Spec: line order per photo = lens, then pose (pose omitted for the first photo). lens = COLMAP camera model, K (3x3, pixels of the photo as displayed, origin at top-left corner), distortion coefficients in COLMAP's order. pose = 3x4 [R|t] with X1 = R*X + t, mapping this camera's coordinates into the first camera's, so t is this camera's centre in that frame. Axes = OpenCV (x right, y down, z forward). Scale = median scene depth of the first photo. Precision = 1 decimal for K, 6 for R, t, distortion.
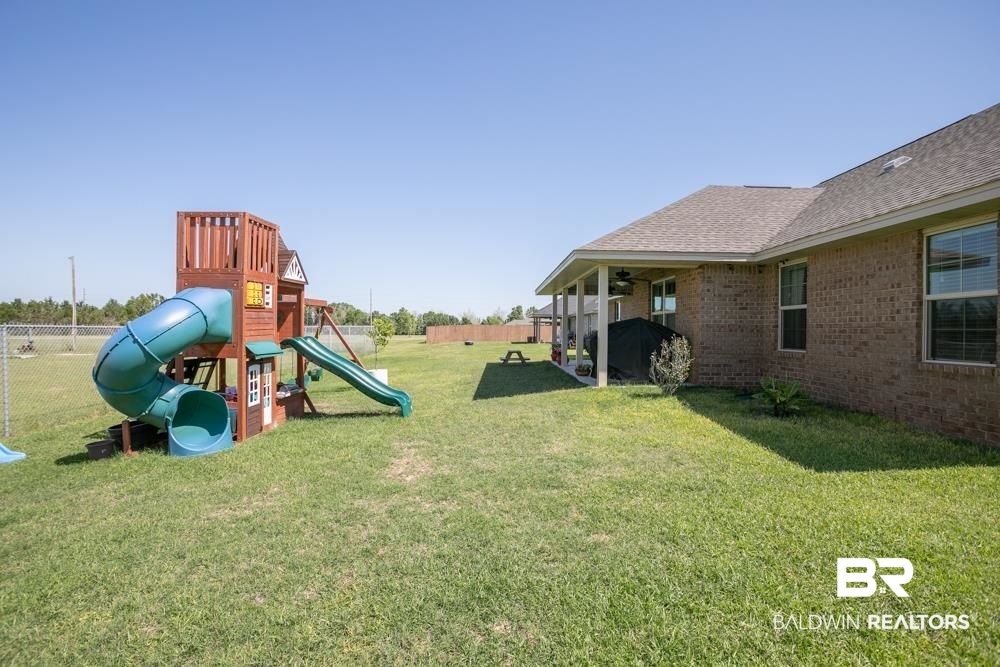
lens RADIAL K [[484.7, 0, 501.9], [0, 484.7, 328.9], [0, 0, 1]] dist [-0.032698, 0.010346]
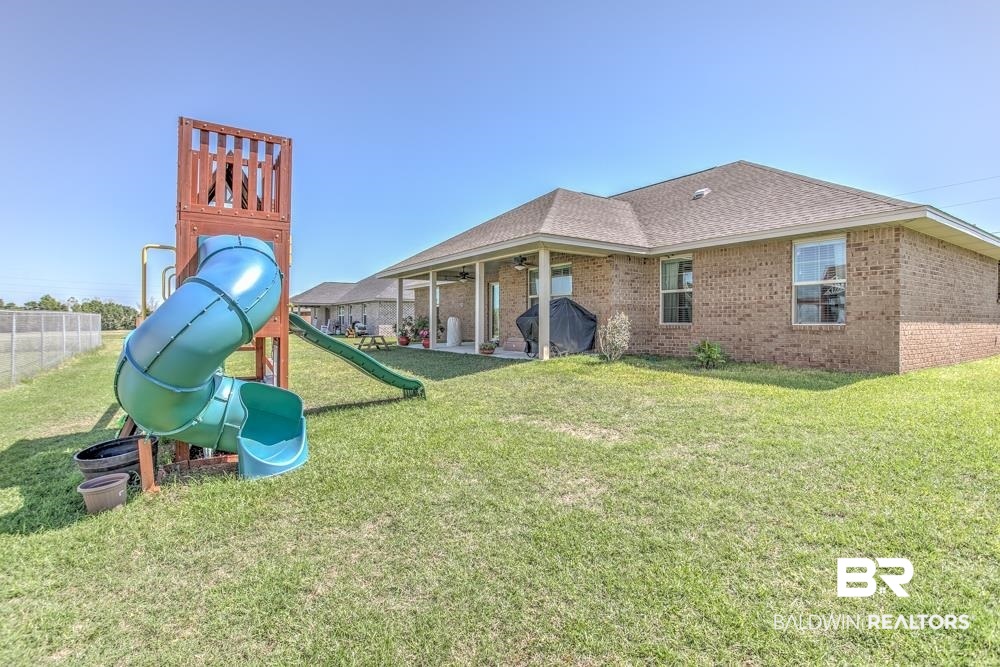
lens RADIAL K [[484.7, 0, 505.1], [0, 484.7, 330.6], [0, 0, 1]] dist [-0.032698, 0.010346]
pose [[0.827341, -0.020032, 0.561342, -0.652961], [0.008053, 0.999684, 0.023806, 0.035253], [-0.561642, -0.015175, 0.827241, 0.191055]]
